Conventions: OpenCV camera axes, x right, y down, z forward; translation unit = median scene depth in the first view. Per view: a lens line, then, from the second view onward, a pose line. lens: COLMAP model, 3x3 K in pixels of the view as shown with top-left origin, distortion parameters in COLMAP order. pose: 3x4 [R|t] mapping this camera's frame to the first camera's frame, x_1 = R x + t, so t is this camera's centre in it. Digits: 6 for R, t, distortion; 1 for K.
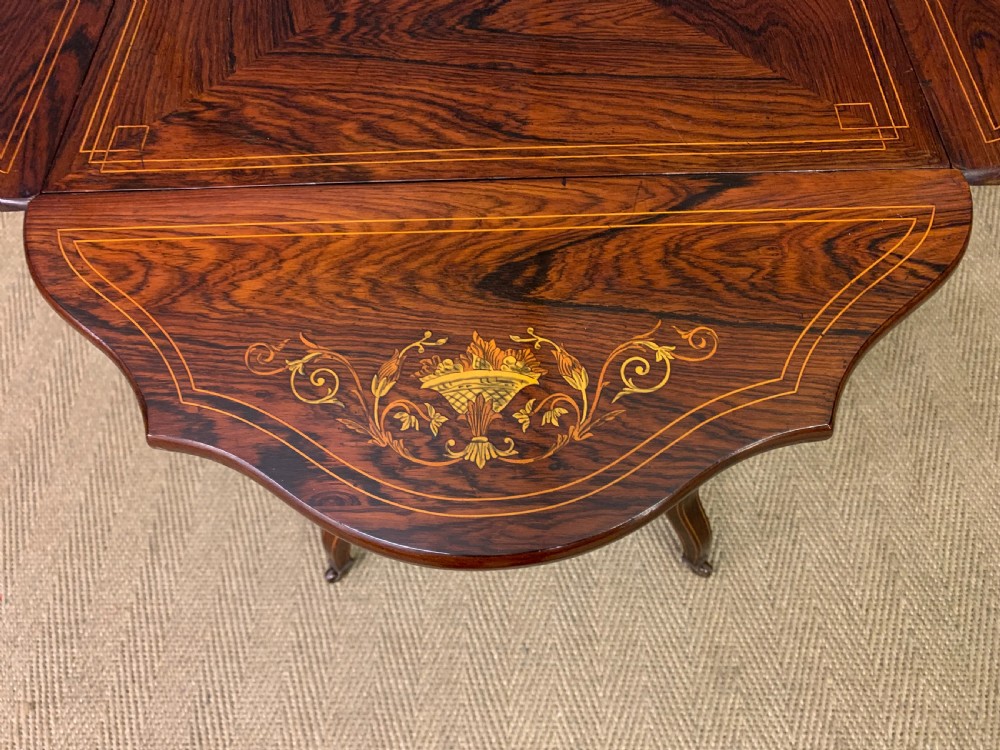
lens RADIAL K [[782.8, 0, 492.1], [0, 782.8, 381.8], [0, 0, 1]] dist [0.042203, -0.062525]
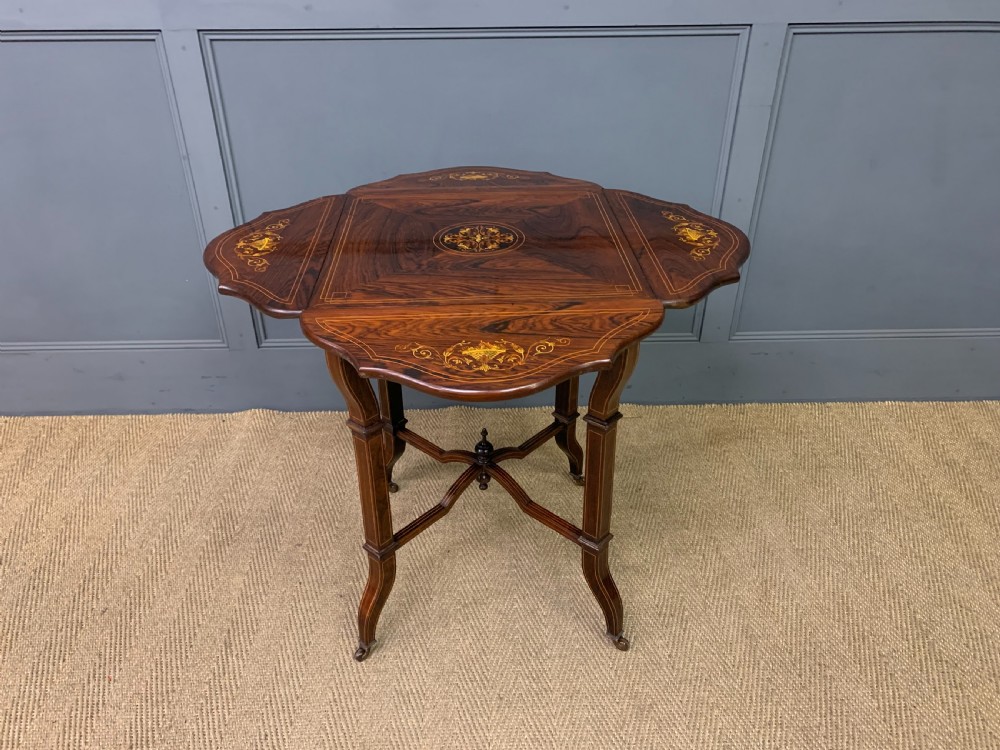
lens RADIAL K [[770.4, 0, 490.1], [0, 770.4, 376.2], [0, 0, 1]] dist [0.117244, -0.192906]
pose [[0.998704, 0.006035, 0.050544, -0.097363], [0.019020, 0.876787, -0.480502, 1.024662], [-0.047216, 0.480841, 0.875536, -0.975591]]
